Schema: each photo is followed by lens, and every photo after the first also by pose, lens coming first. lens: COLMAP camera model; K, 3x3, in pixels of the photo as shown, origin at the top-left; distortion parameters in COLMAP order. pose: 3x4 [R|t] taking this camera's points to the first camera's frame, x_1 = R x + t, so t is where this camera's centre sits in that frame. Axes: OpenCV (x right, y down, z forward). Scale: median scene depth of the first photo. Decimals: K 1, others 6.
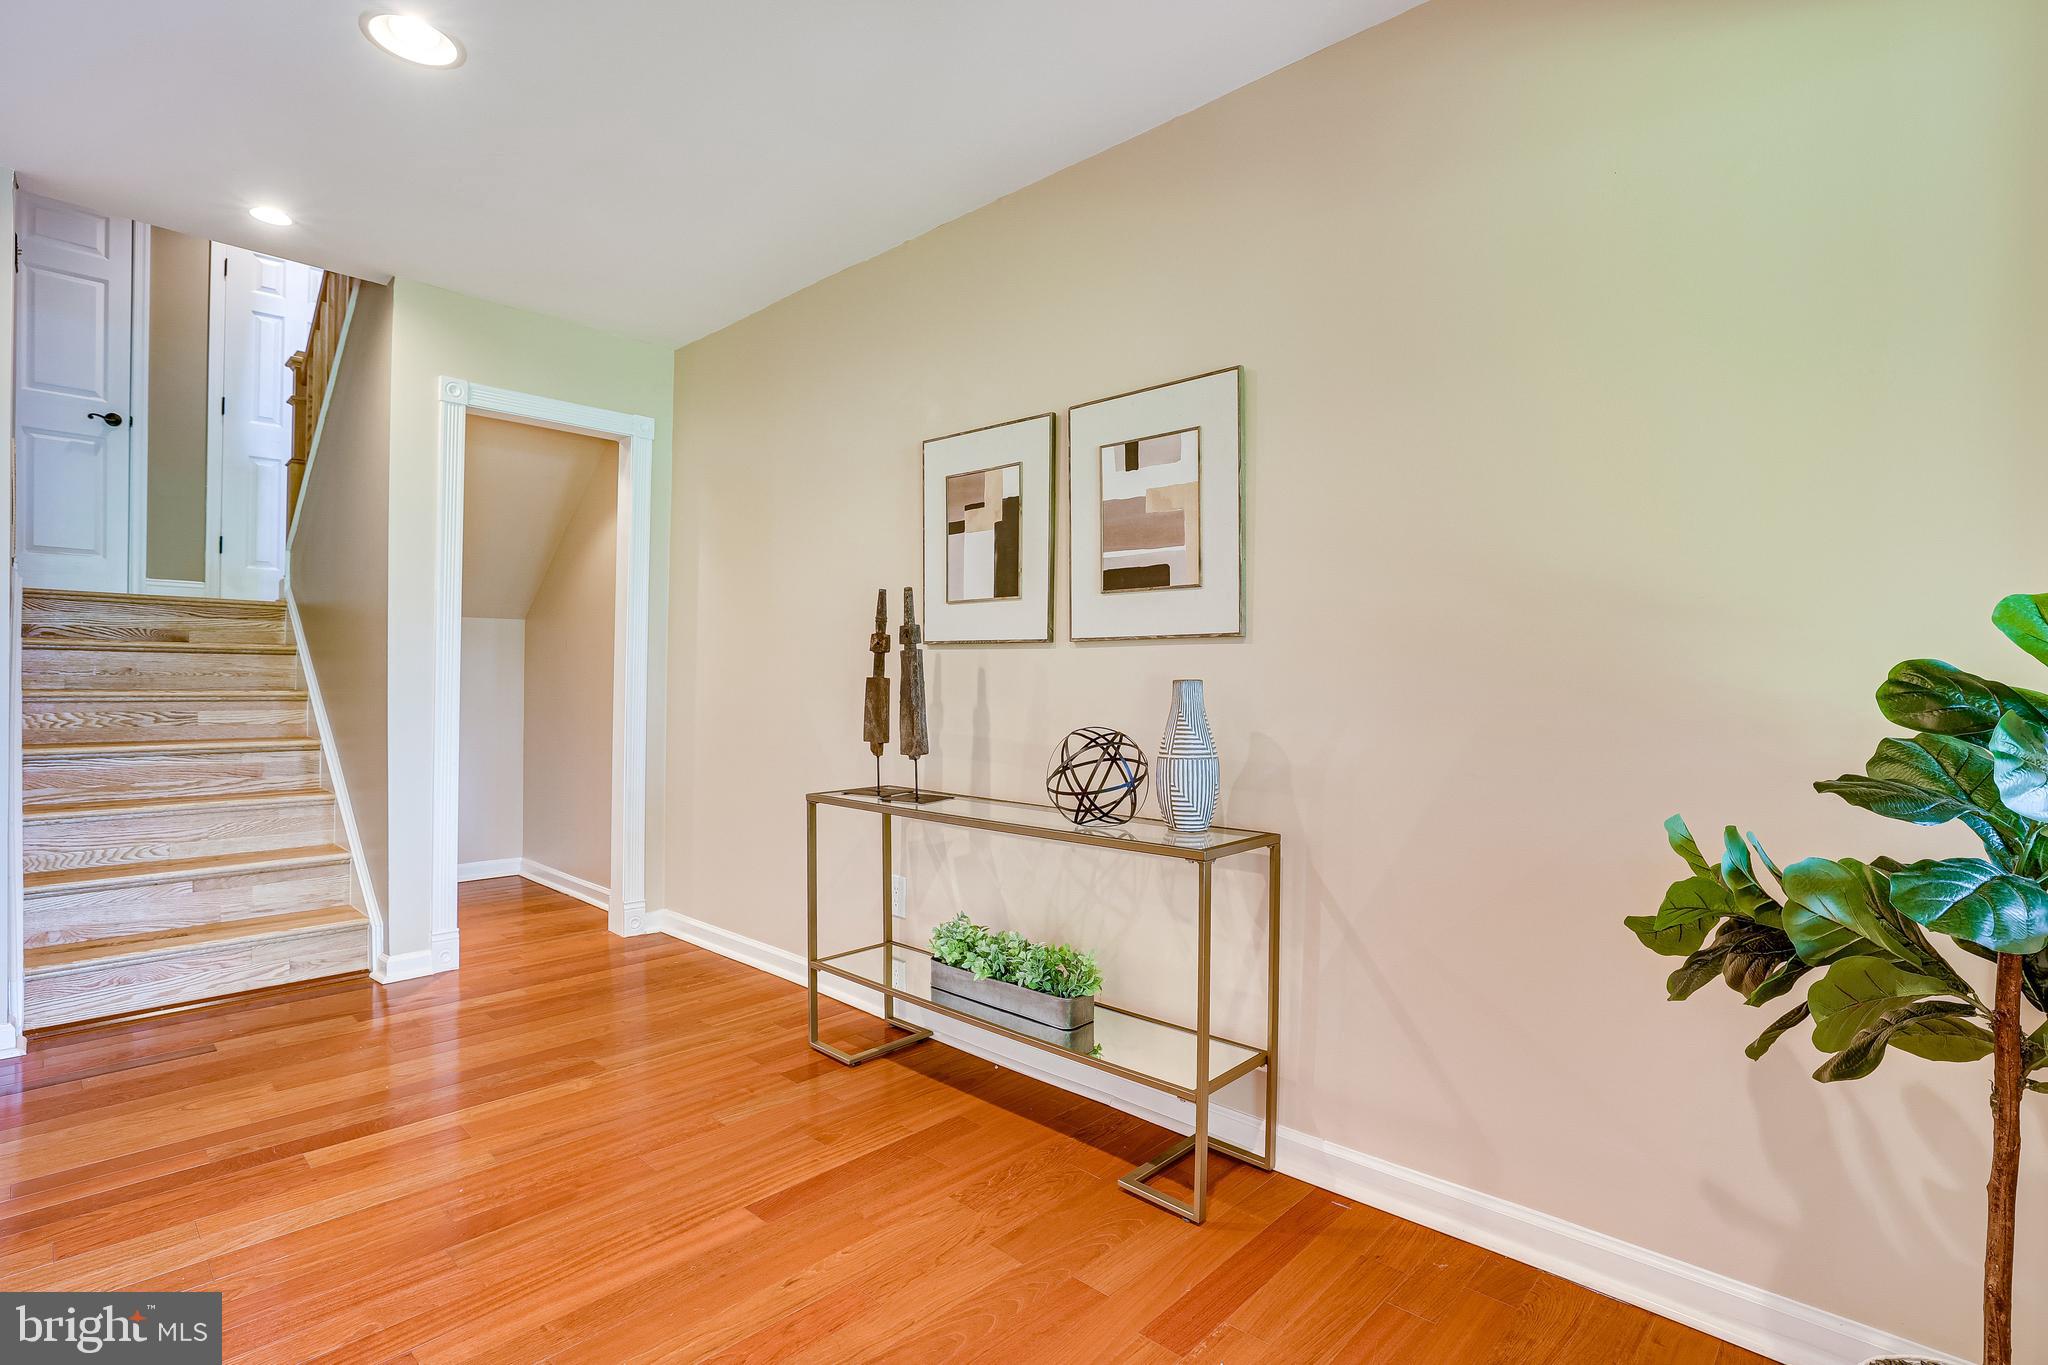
lens RADIAL K [[973.6, 0, 1024.0], [0, 973.6, 682.5], [0, 0, 1]] dist [-0.002513, -0.000269]
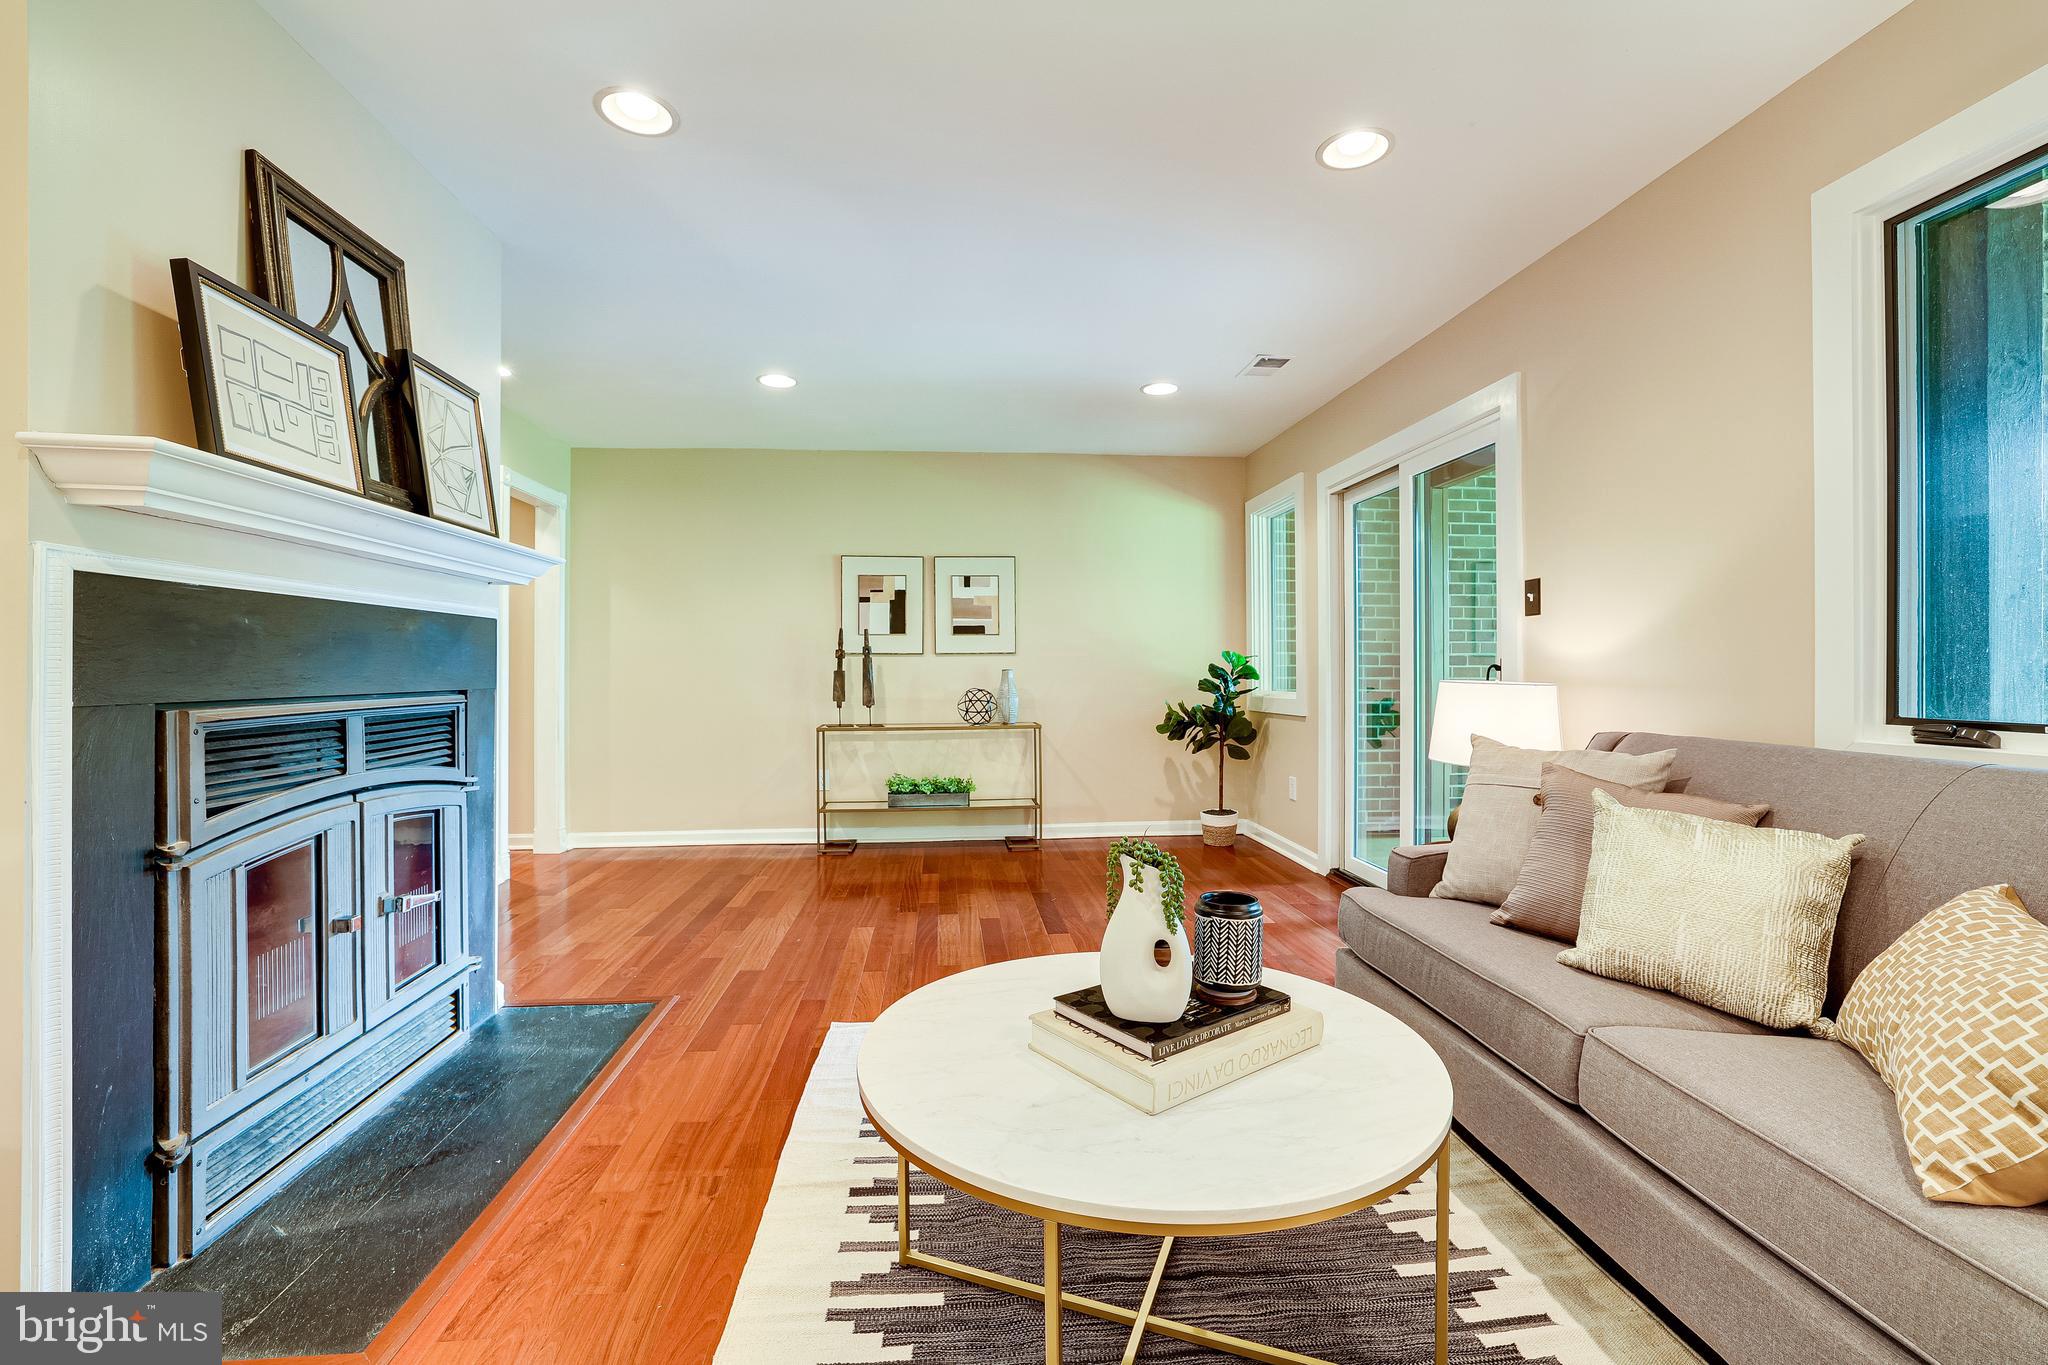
lens RADIAL K [[973.6, 0, 1024.0], [0, 973.6, 682.5], [0, 0, 1]] dist [-0.002513, -0.000269]
pose [[0.678397, -0.012624, 0.734587, -1.488264], [0.014186, 0.999891, 0.004082, 0.019056], [-0.734559, 0.007652, 0.678502, -0.742173]]
